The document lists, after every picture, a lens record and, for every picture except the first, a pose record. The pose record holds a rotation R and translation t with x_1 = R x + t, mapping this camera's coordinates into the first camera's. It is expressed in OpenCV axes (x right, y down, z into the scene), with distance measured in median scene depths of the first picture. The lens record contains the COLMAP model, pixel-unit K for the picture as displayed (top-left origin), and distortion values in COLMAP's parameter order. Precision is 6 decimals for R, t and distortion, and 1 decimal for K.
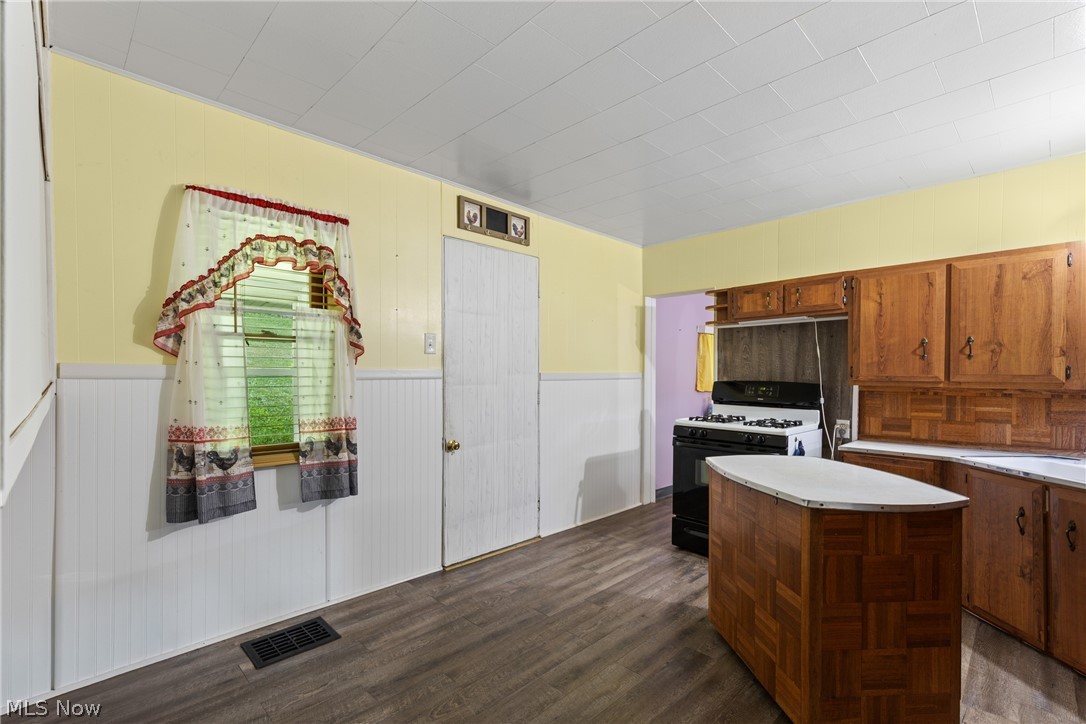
lens RADIAL K [[495.0, 0, 539.2], [0, 495.0, 373.2], [0, 0, 1]] dist [0.001911, 0.000175]
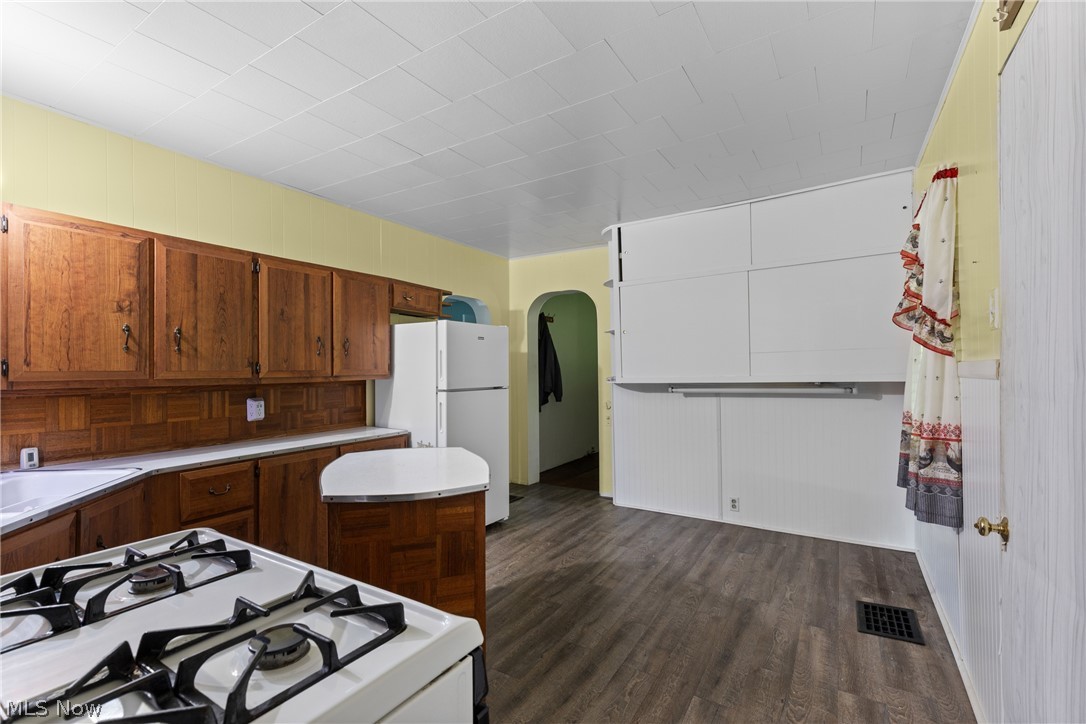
lens RADIAL K [[486.4, 0, 546.7], [0, 486.4, 366.1], [0, 0, 1]] dist [0.001751, 0.000028]
pose [[-0.970190, 0.001249, -0.242341, 0.339032], [0.001408, 0.999999, -0.000482, -0.003331], [0.242340, -0.000809, -0.970191, 1.360418]]
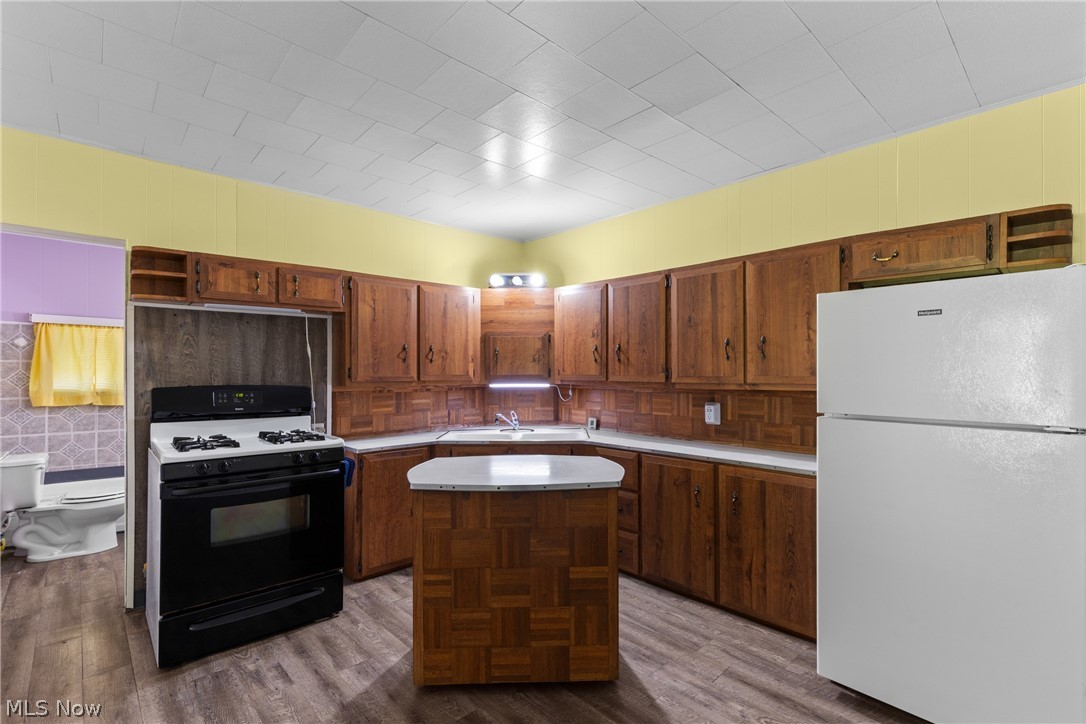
lens RADIAL K [[486.4, 0, 546.7], [0, 486.4, 366.1], [0, 0, 1]] dist [0.001751, 0.000028]
pose [[0.022767, 0.009175, 0.999699, -0.343308], [0.001498, 0.999956, -0.009211, -0.007247], [-0.999740, 0.001707, 0.022752, 0.599553]]
